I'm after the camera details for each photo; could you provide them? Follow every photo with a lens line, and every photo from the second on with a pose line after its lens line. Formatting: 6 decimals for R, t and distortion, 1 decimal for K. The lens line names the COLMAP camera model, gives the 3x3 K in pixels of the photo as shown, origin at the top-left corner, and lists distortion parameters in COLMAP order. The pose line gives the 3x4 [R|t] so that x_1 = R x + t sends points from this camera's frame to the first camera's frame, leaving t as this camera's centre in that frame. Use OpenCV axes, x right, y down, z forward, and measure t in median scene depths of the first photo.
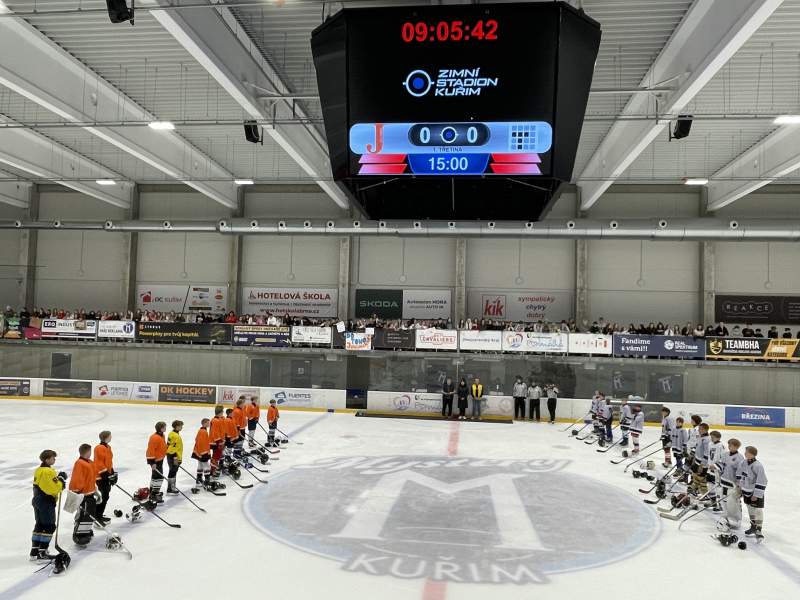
lens RADIAL K [[596.6, 0, 400.0], [0, 596.6, 300.0], [0, 0, 1]] dist [0.004855, 0.000687]
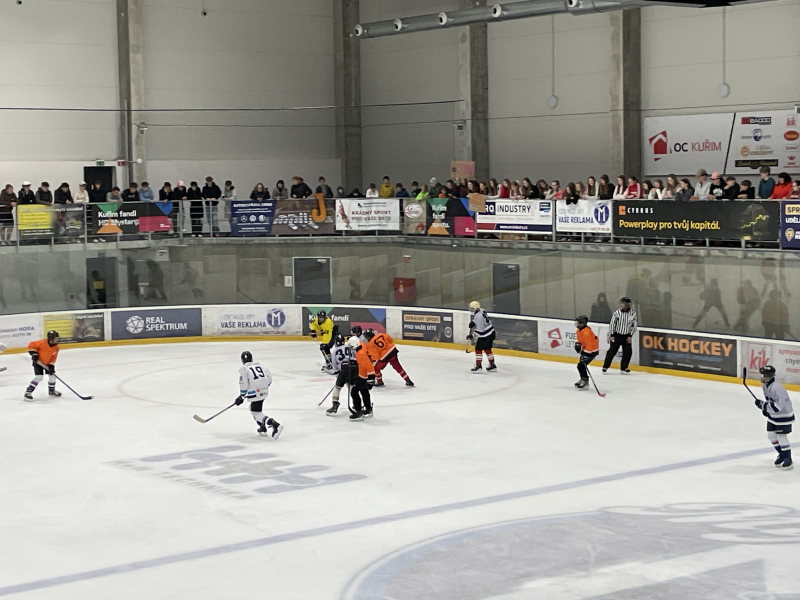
lens RADIAL K [[1578.4, 0, 400.0], [0, 1578.4, 300.0], [0, 0, 1]] dist [0.008667, 0.044194]
pose [[0.689990, 0.021089, -0.723512, 0.368283], [0.074774, 0.992151, 0.100229, -0.024684], [0.719947, -0.123257, 0.682997, -0.010874]]
